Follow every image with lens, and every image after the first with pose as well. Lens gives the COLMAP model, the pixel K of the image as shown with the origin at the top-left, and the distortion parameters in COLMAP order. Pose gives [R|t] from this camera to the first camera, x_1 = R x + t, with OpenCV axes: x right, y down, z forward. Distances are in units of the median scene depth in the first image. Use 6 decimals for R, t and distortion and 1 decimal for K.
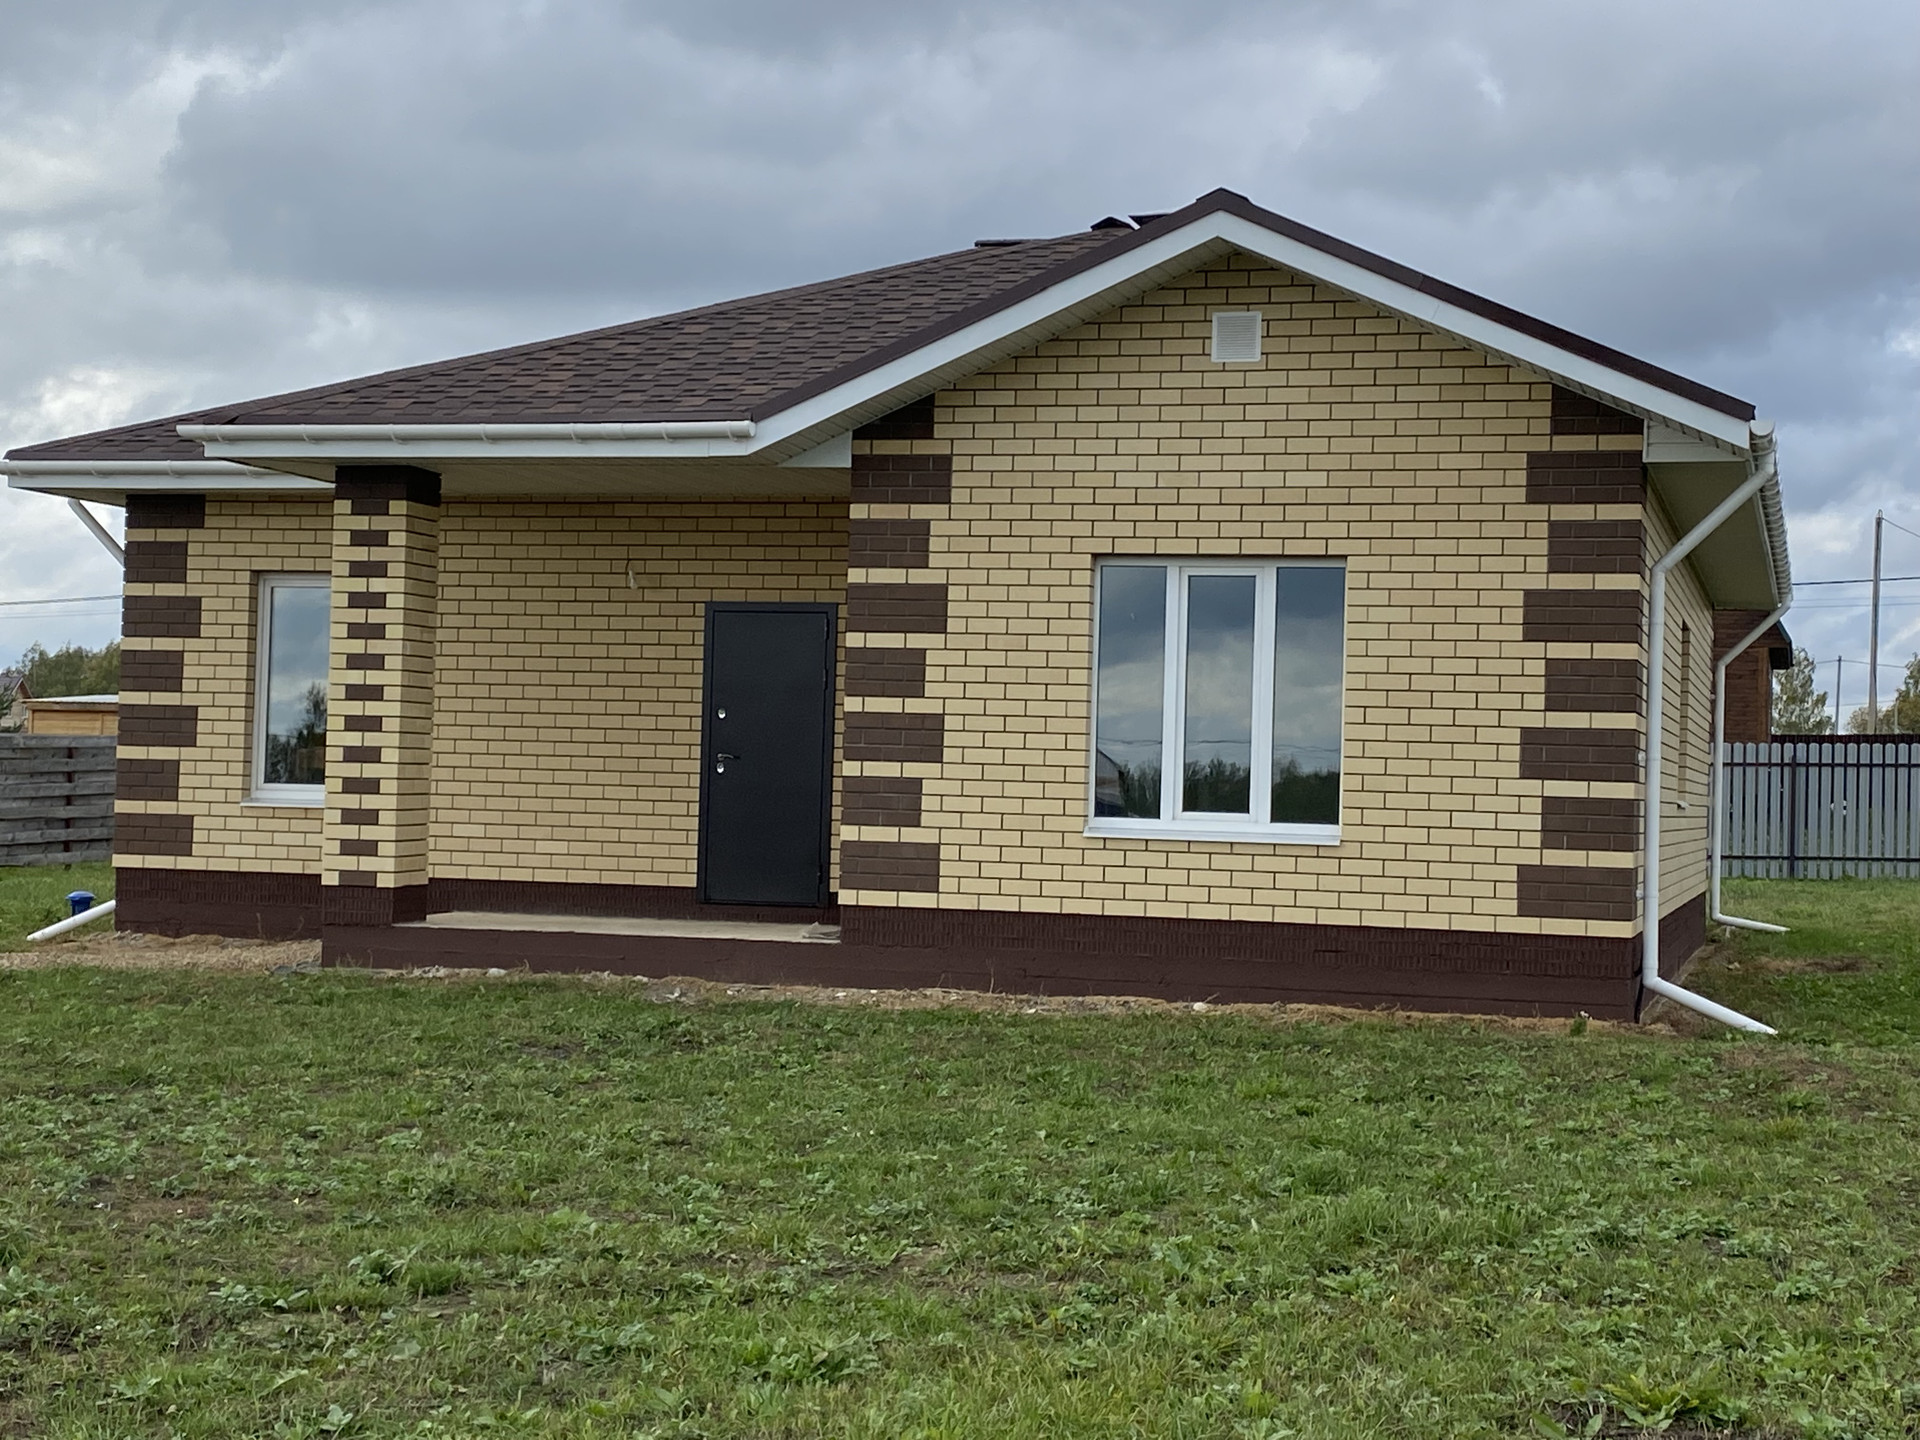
lens RADIAL K [[3043.6, 0, 927.9], [0, 3043.6, 702.8], [0, 0, 1]] dist [0.166958, 0.000000]
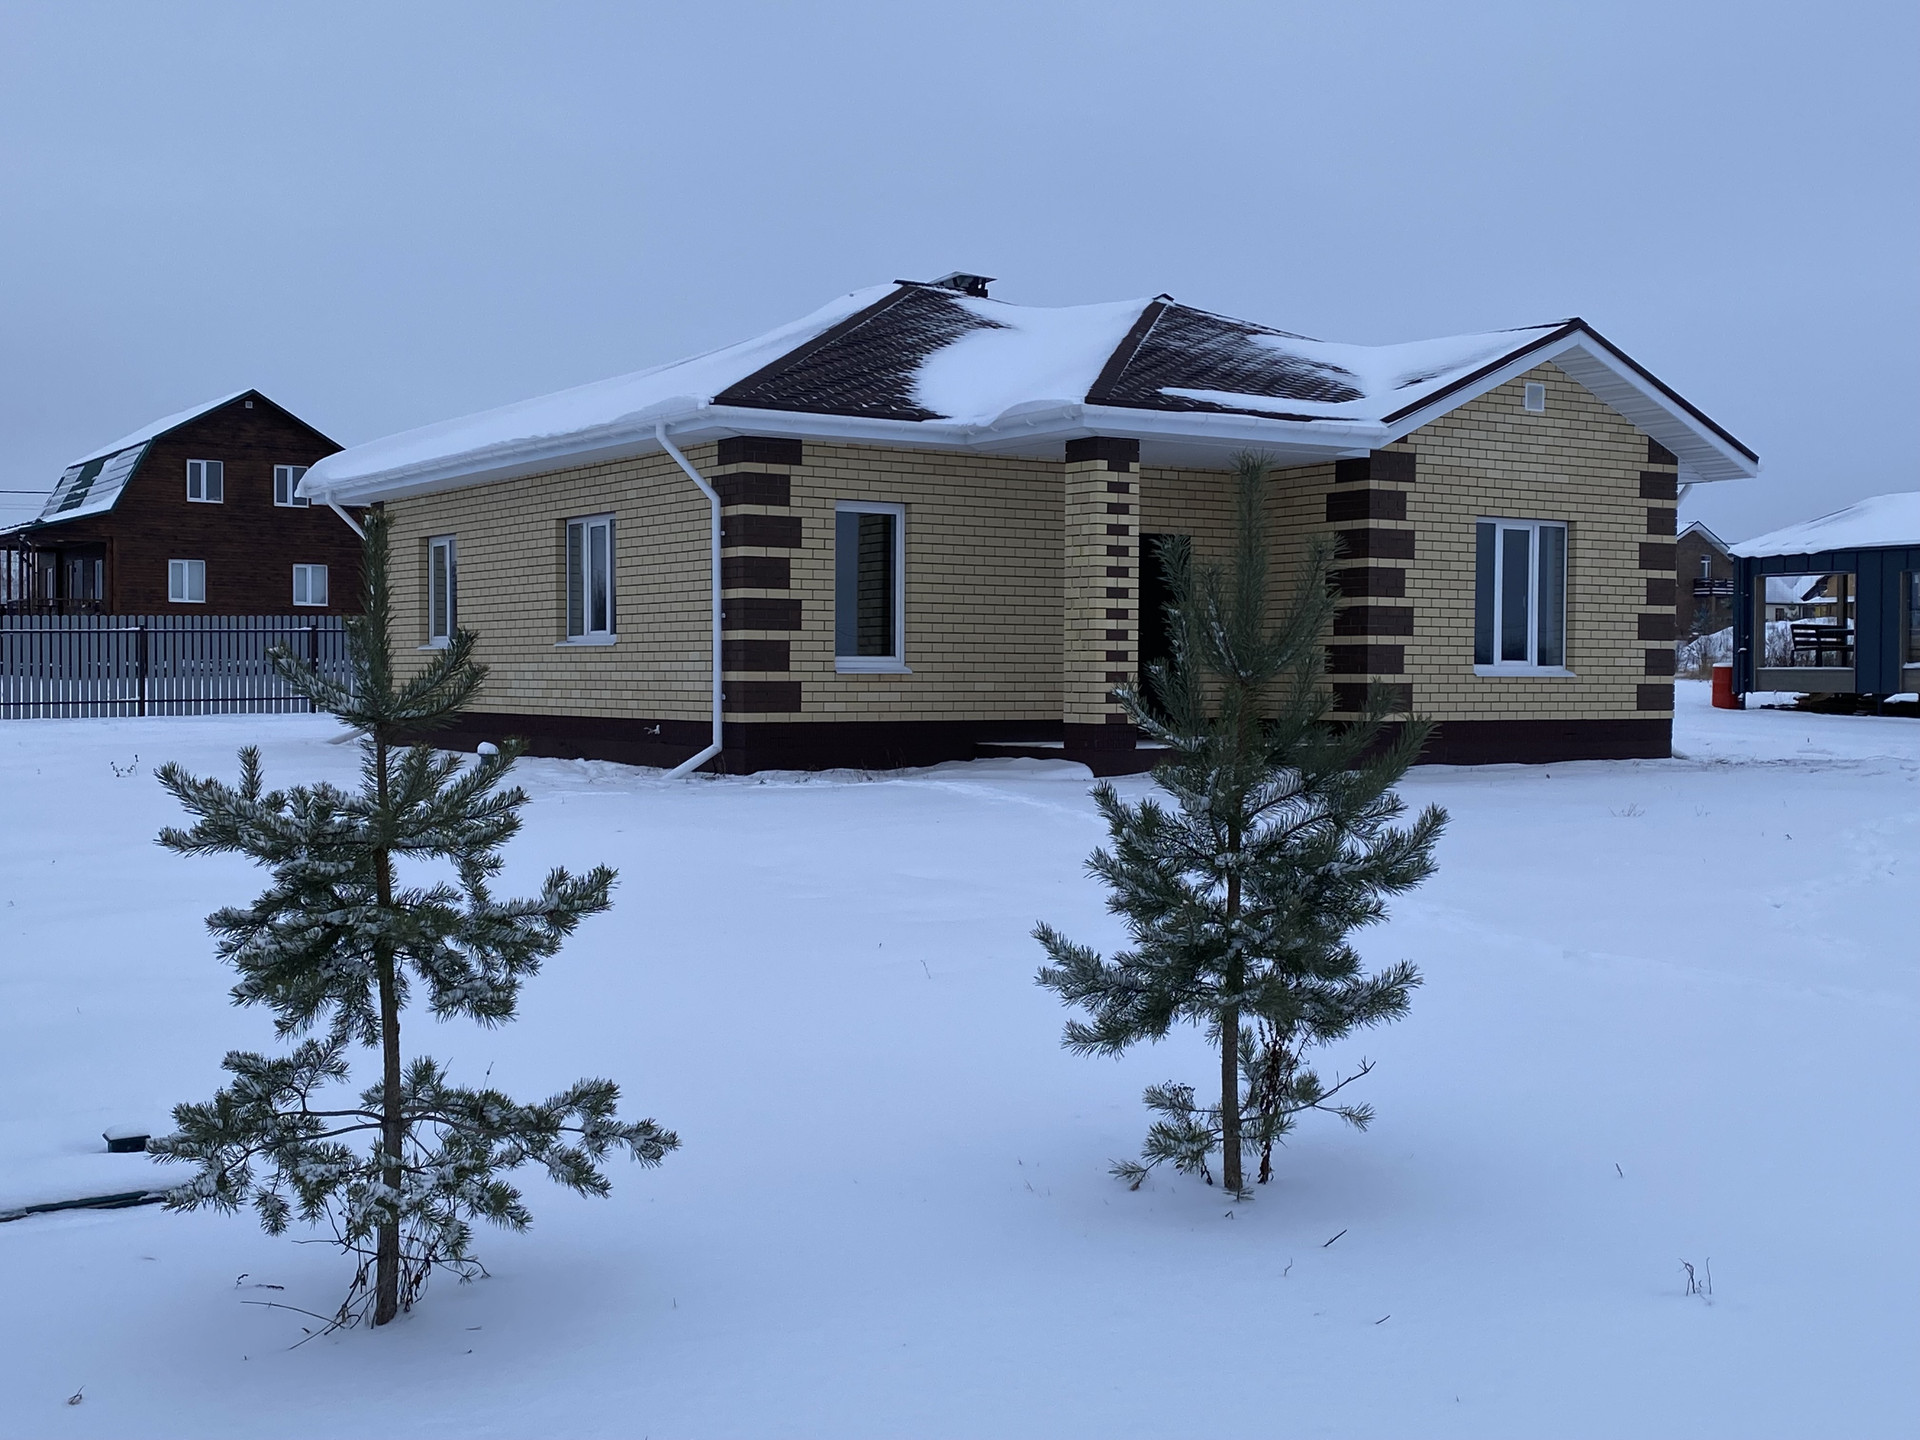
lens RADIAL K [[2169.9, 0, 967.7], [0, 2169.9, 718.5], [0, 0, 1]] dist [0.155598, 0.000000]
pose [[0.644599, -0.040225, 0.763462, -1.088944], [-0.007752, 0.998220, 0.059138, -0.004482], [-0.764482, -0.044038, 0.643139, 0.401594]]
